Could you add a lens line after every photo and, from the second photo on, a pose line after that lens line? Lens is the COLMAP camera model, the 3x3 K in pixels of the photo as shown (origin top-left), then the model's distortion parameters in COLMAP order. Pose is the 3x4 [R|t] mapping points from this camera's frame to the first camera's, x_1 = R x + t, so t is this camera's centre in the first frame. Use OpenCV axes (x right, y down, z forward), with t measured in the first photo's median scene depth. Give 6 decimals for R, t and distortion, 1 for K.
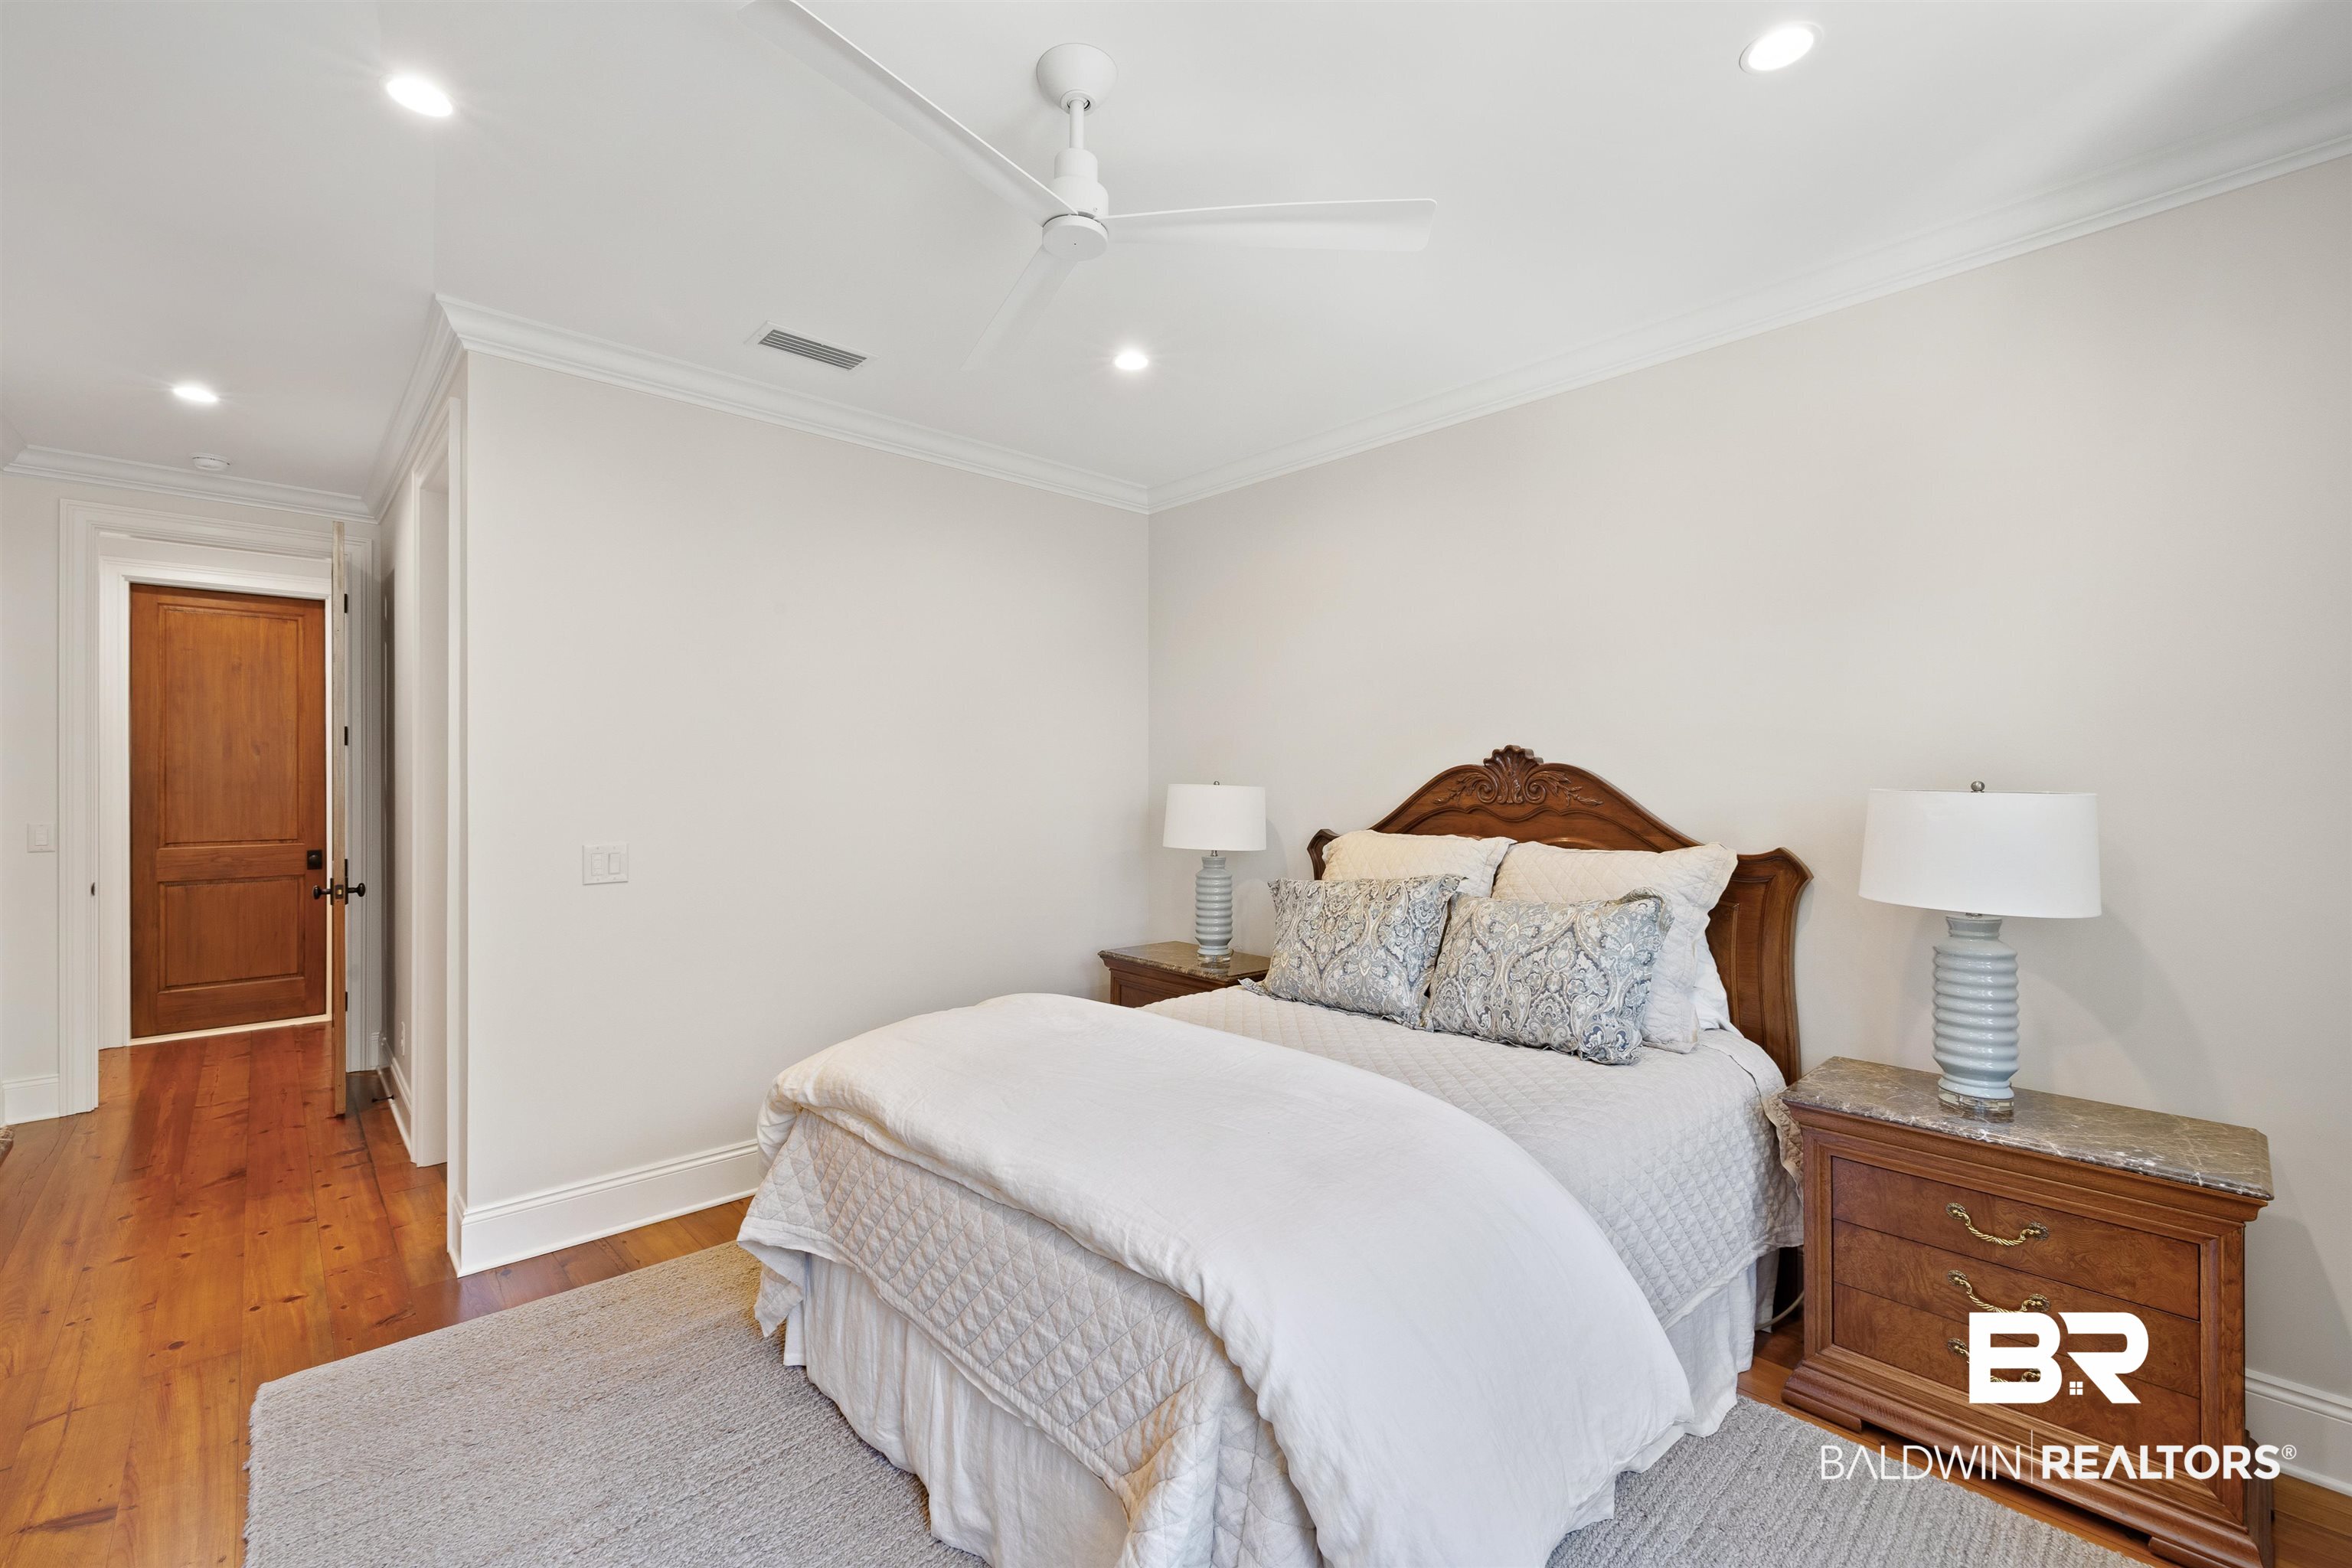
lens RADIAL K [[965.6, 0, 1177.4], [0, 965.6, 773.3], [0, 0, 1]] dist [-0.018855, -0.000111]
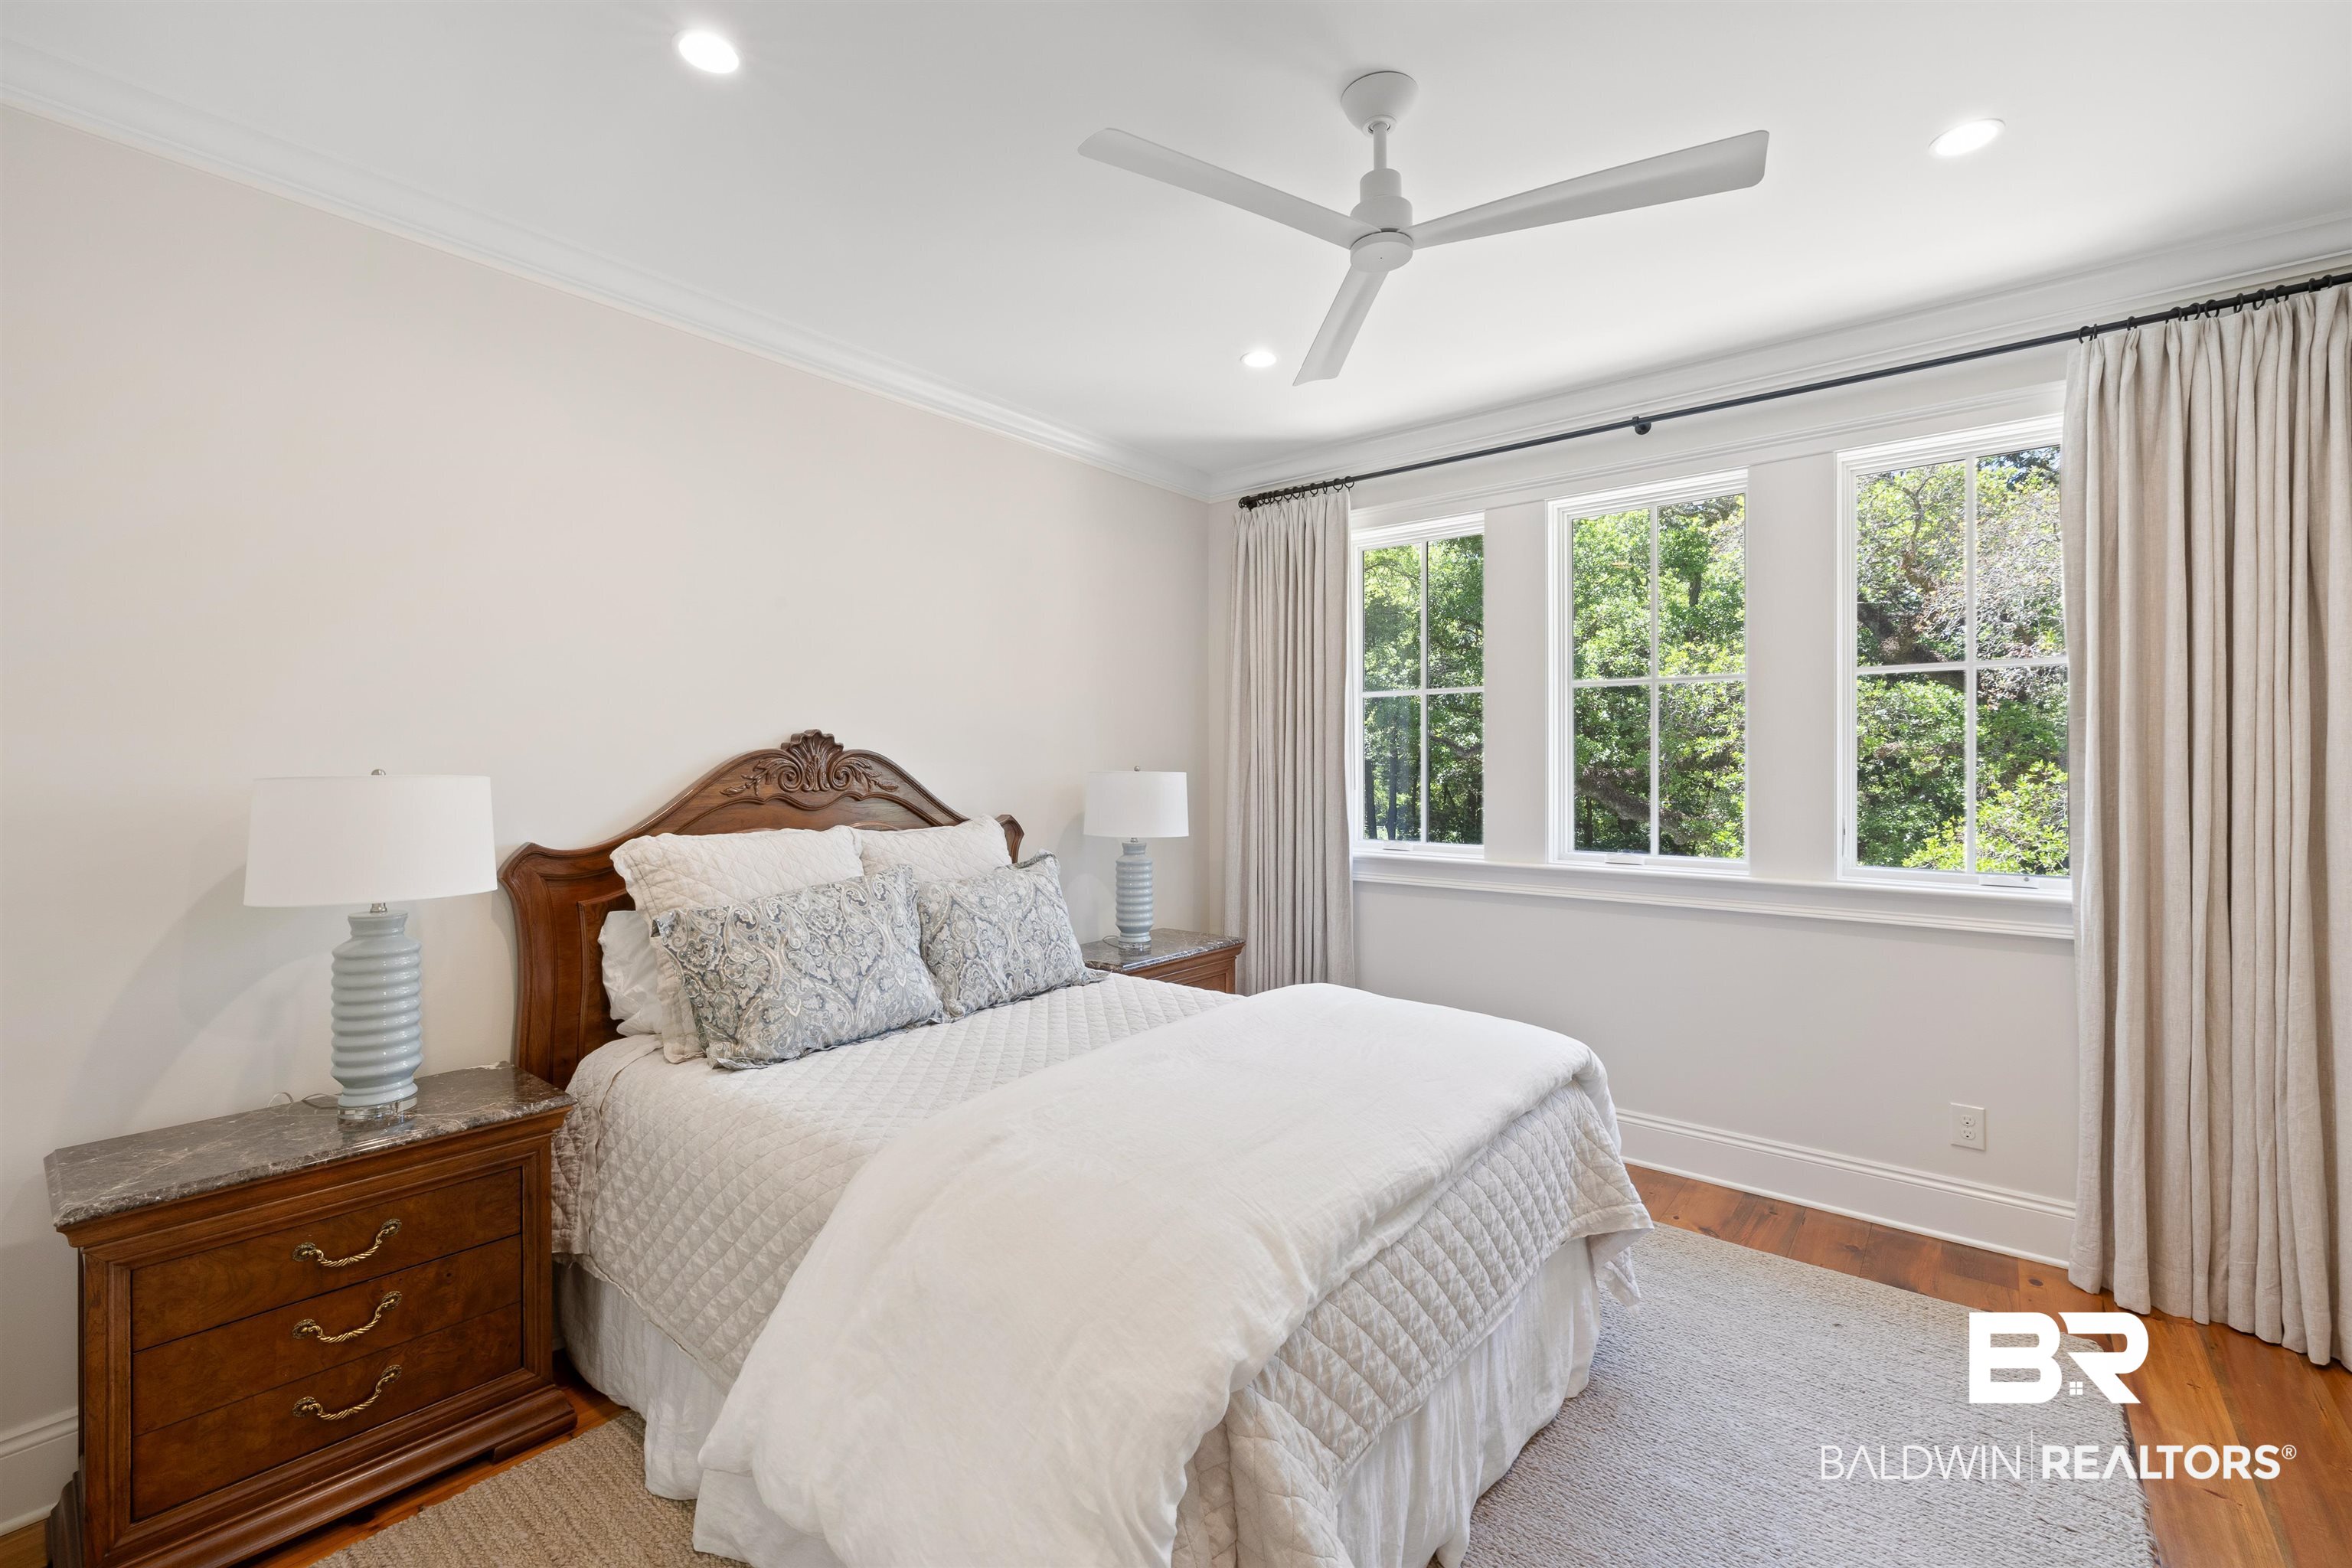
lens RADIAL K [[1020.6, 0, 1171.9], [0, 1020.6, 779.0], [0, 0, 1]] dist [0.003831, 0.000754]
pose [[-0.147417, -0.004792, 0.989063, -0.704243], [0.001690, 0.999986, 0.005096, 0.014971], [-0.989073, 0.002423, -0.147406, 0.823394]]
